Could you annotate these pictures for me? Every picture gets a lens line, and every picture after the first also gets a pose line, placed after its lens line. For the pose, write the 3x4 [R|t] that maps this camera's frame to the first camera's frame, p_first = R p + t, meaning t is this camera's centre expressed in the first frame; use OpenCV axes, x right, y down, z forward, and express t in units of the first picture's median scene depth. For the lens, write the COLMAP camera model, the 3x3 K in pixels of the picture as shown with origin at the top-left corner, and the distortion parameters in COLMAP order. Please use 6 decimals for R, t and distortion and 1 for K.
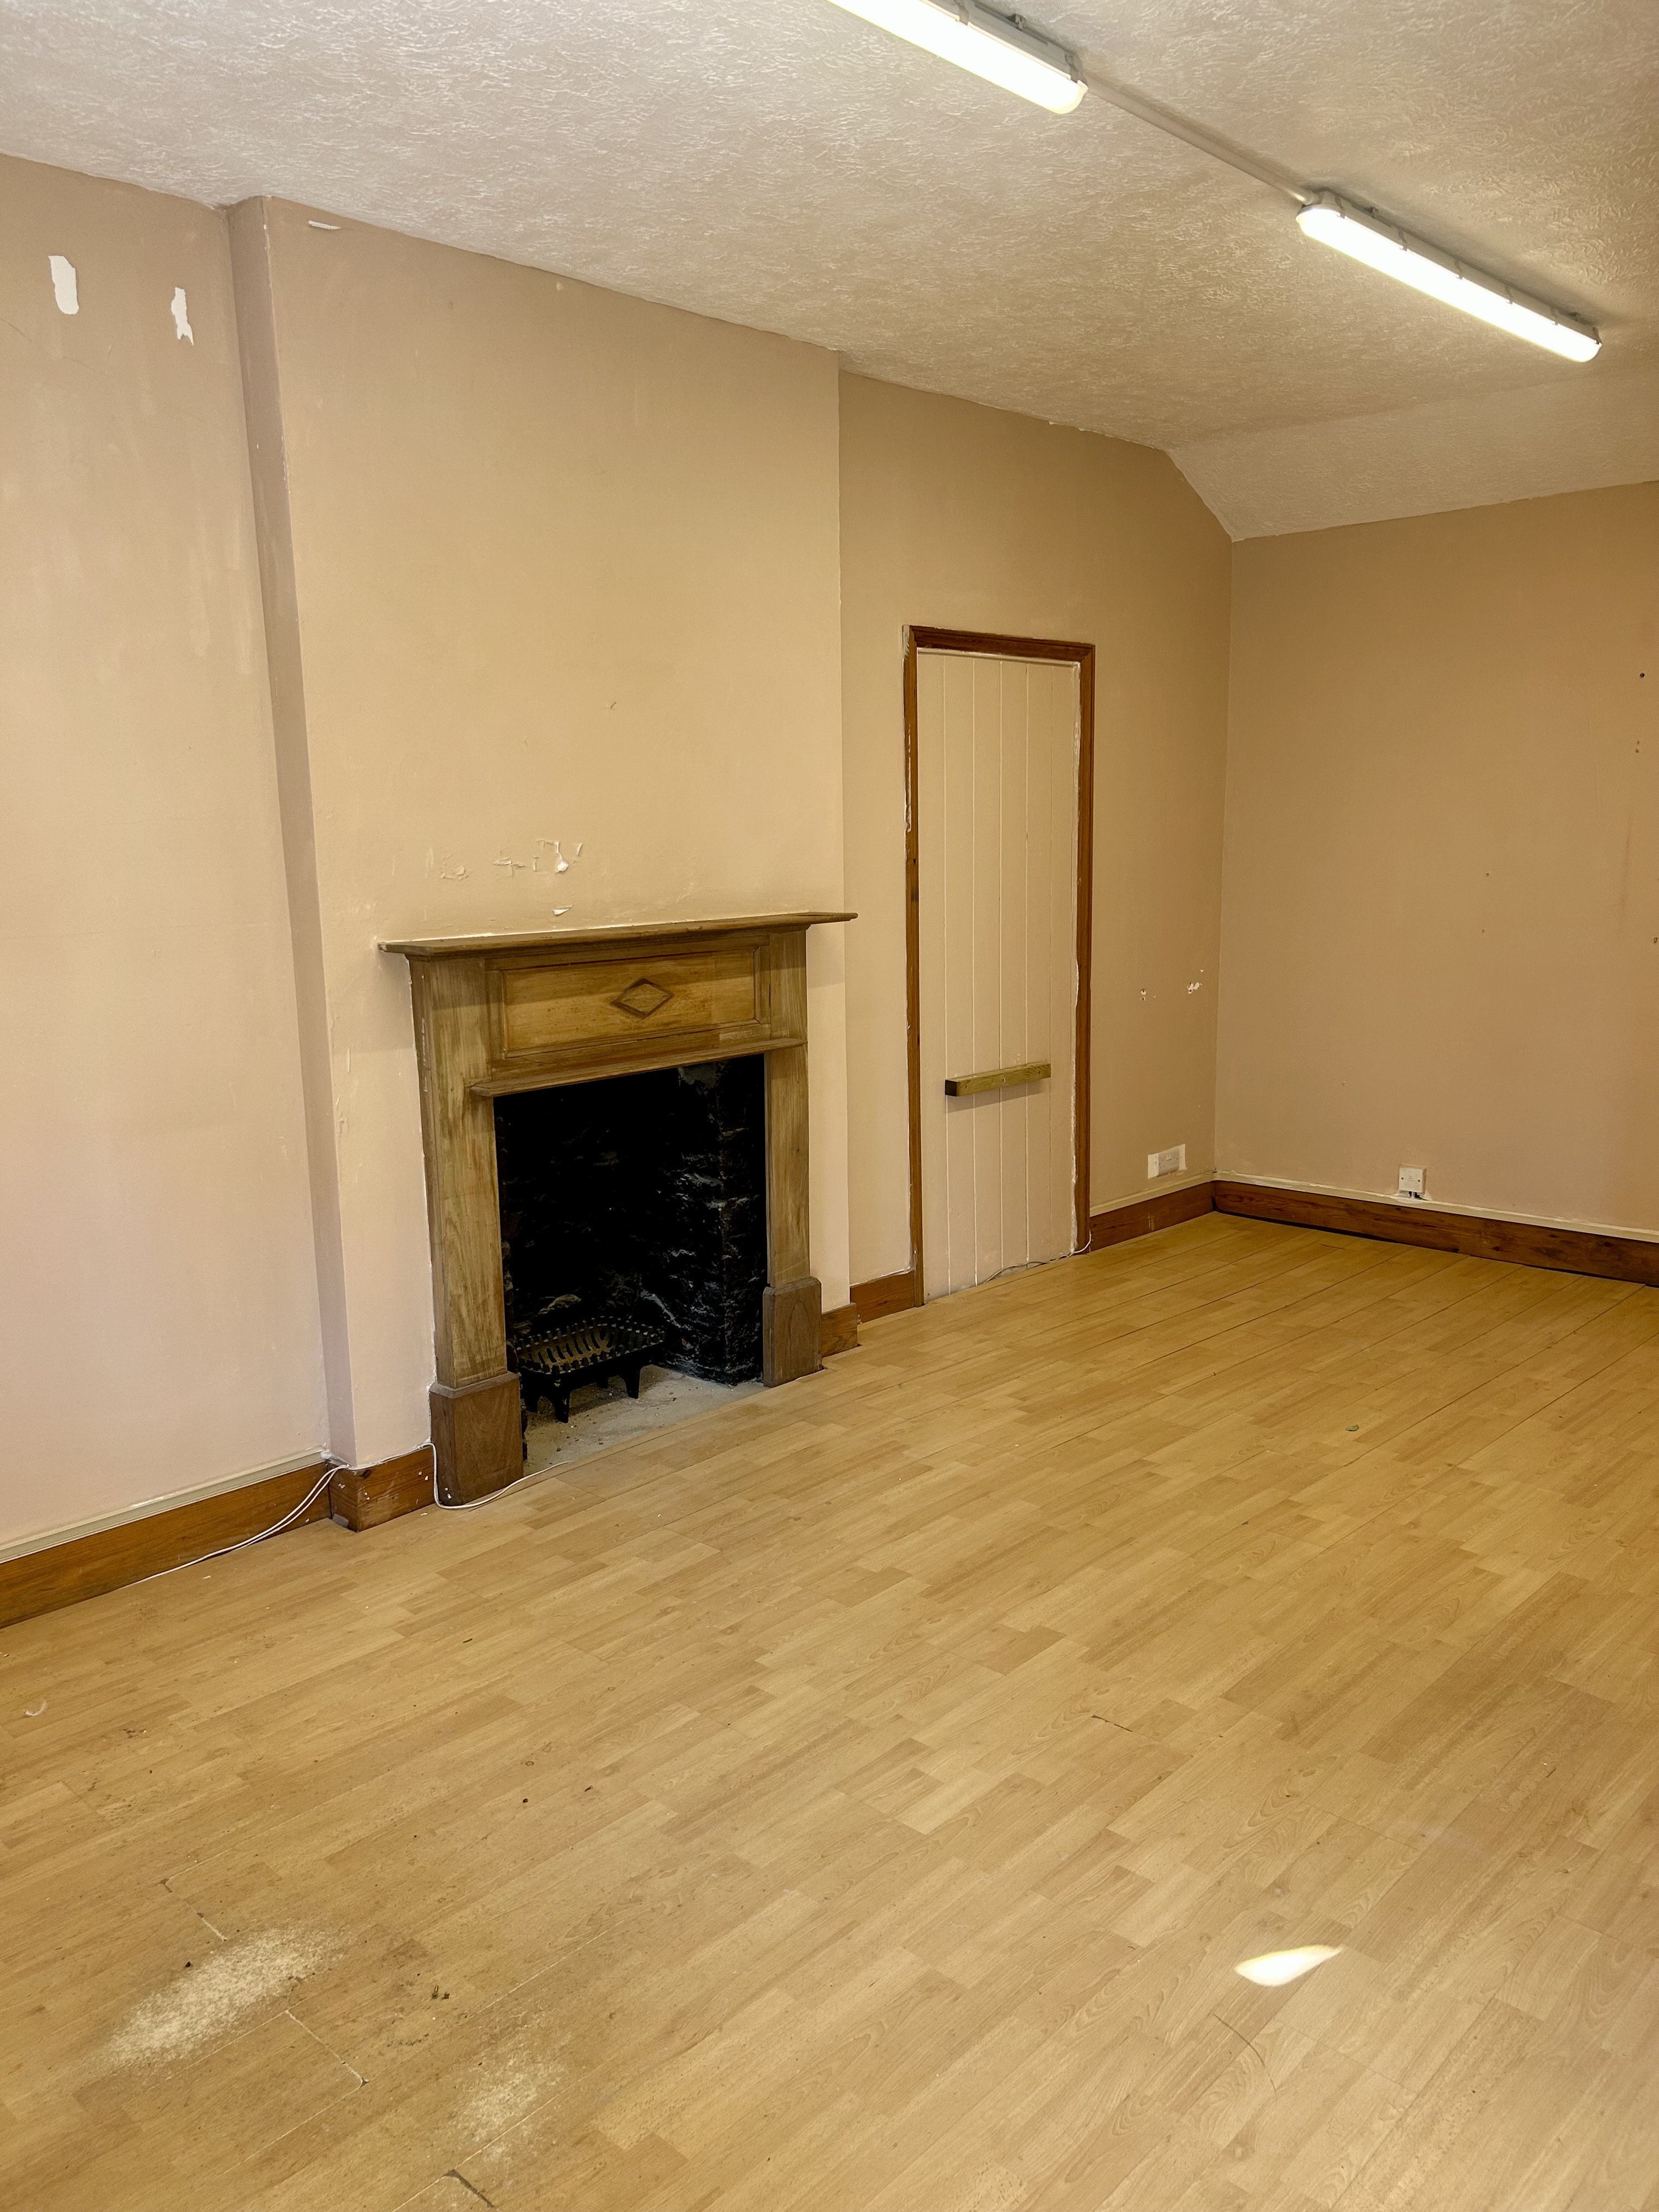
lens RADIAL K [[1651.2, 0, 829.5], [0, 1651.2, 1106.0], [0, 0, 1]] dist [0.038779, -0.040027]
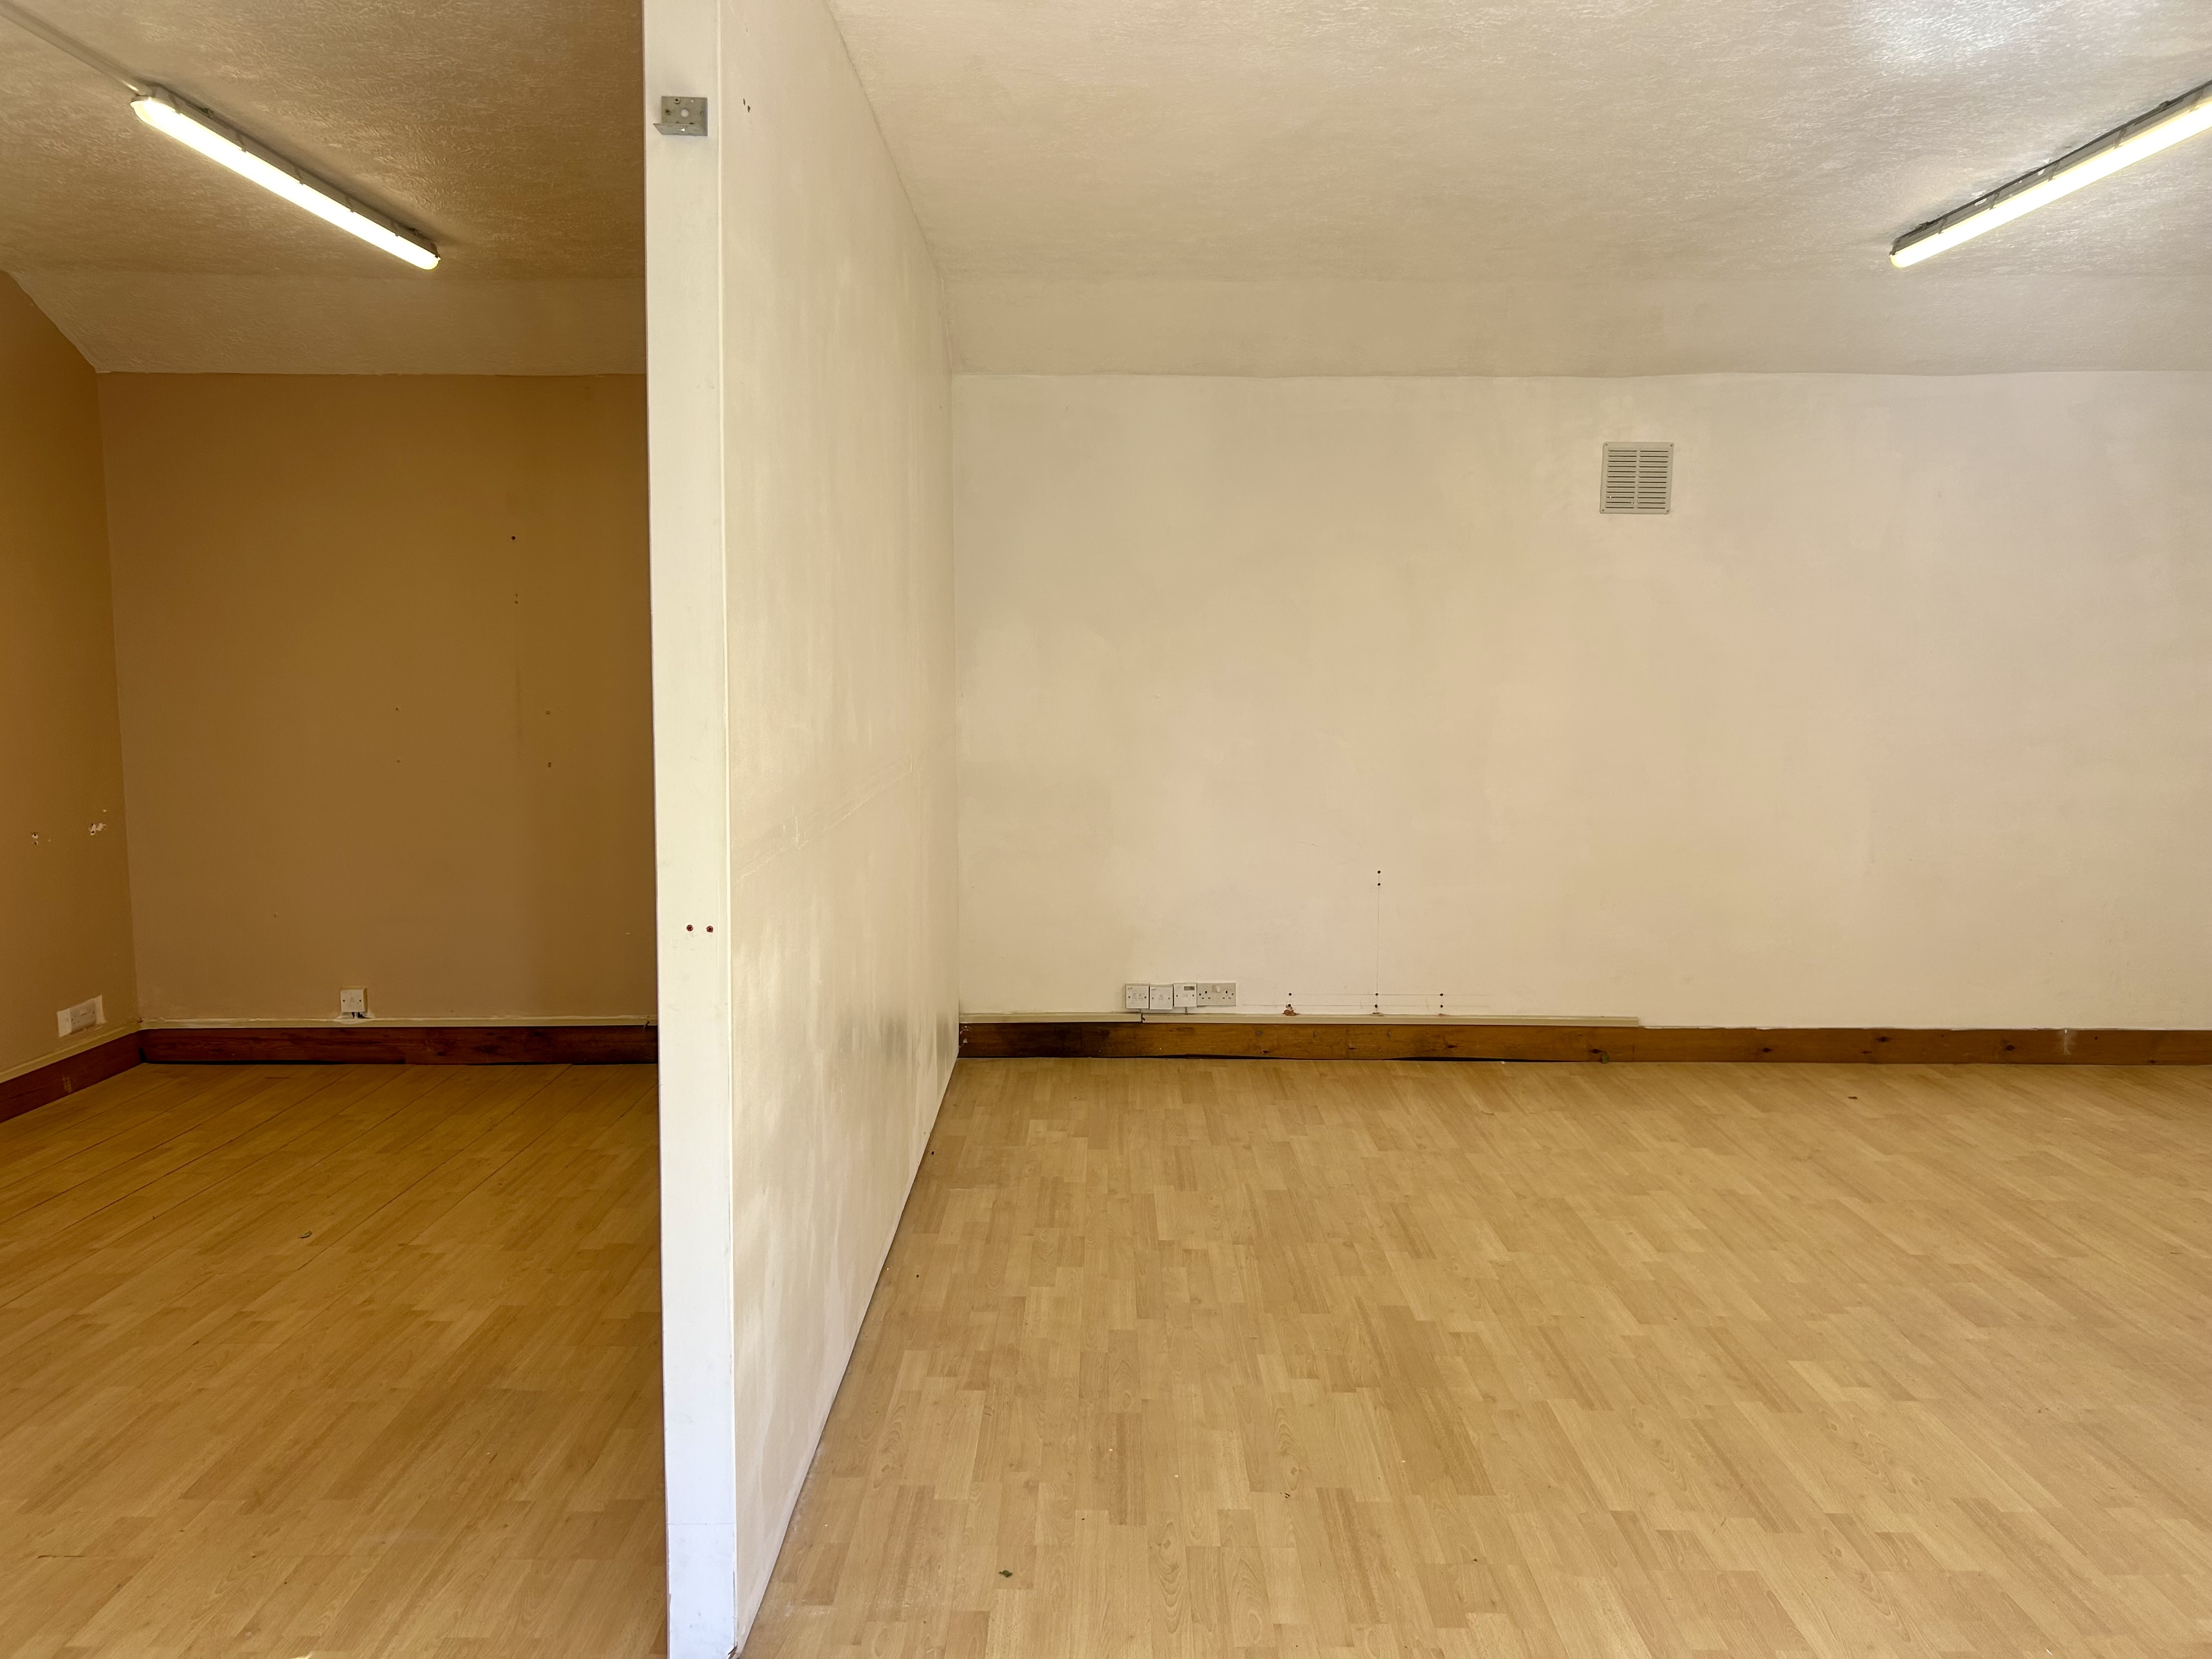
lens RADIAL K [[1651.2, 0, 1106.0], [0, 1651.2, 829.5], [0, 0, 1]] dist [0.038779, -0.040027]
pose [[0.724435, -0.059827, 0.686742, -0.026841], [0.106501, 0.993979, -0.025753, 0.024035], [-0.681066, 0.091795, 0.726445, -0.145043]]
